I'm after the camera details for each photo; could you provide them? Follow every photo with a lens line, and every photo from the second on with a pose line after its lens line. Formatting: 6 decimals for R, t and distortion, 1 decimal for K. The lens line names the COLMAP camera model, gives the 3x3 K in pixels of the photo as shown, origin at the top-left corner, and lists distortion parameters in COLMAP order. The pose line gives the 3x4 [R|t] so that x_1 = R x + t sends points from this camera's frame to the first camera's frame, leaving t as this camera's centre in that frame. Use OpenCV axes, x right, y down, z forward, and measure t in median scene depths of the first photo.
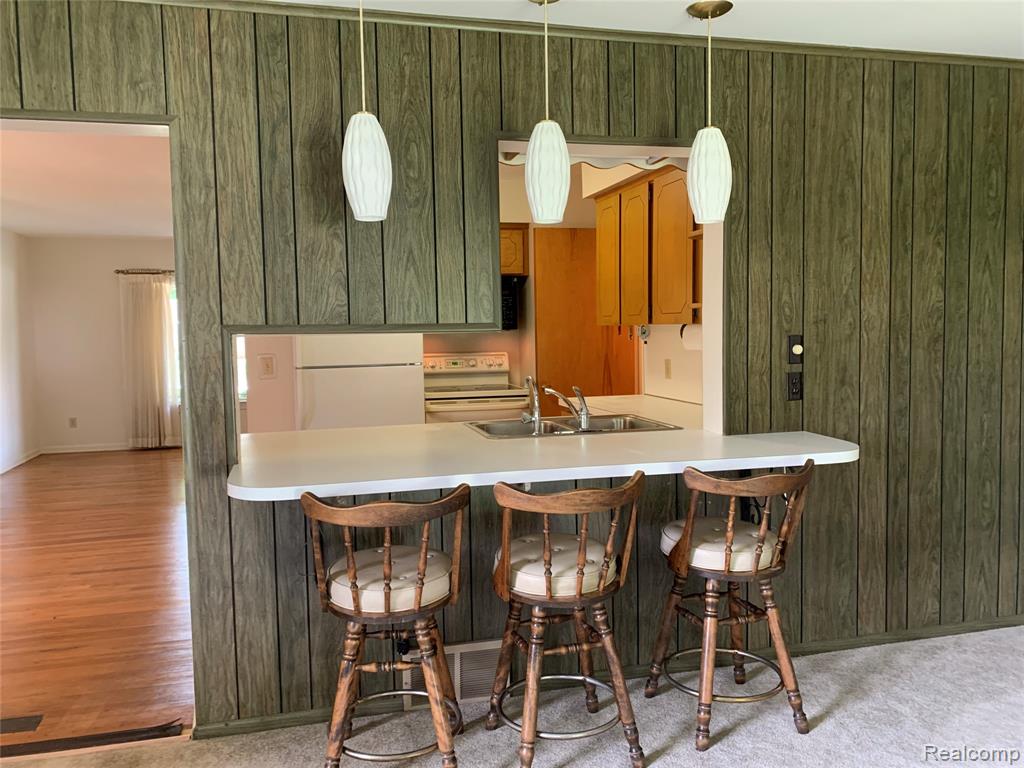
lens RADIAL K [[768.1, 0, 511.8], [0, 768.1, 373.8], [0, 0, 1]] dist [0.012624, 0.004182]
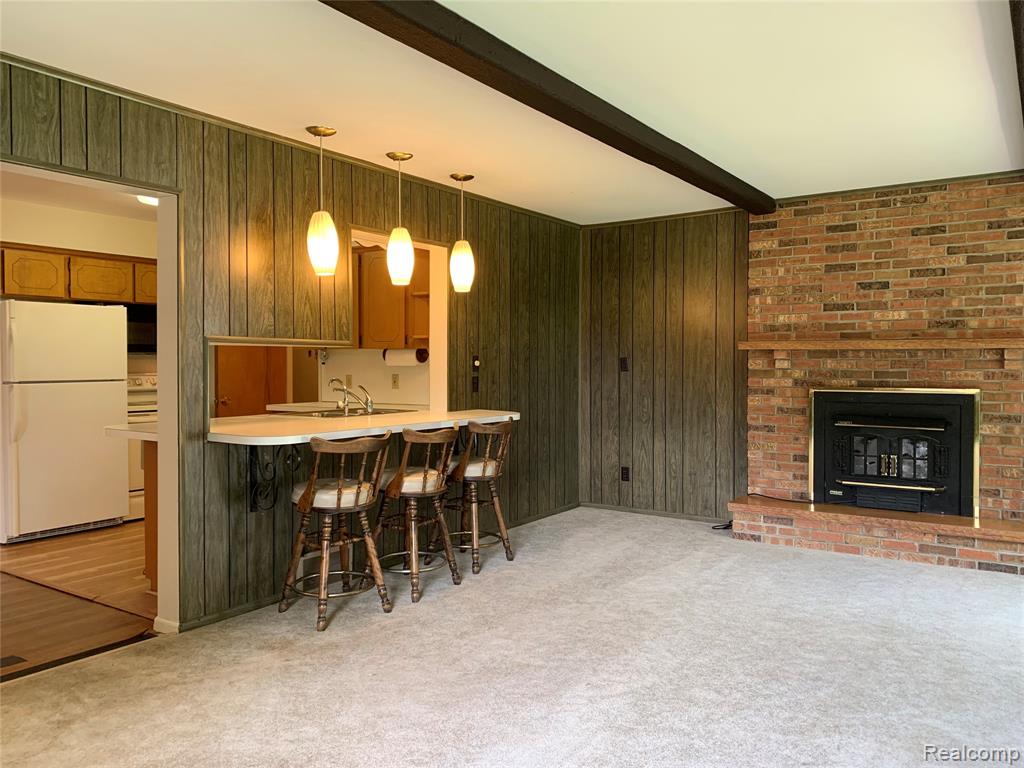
lens RADIAL K [[801.0, 0, 512.0], [0, 801.0, 384.0], [0, 0, 1]] dist [0.003603, -0.001075]
pose [[0.737978, 0.001835, 0.674822, -0.955659], [0.027866, 0.999060, -0.033191, 0.093099], [-0.674249, 0.043299, 0.737233, -0.487656]]
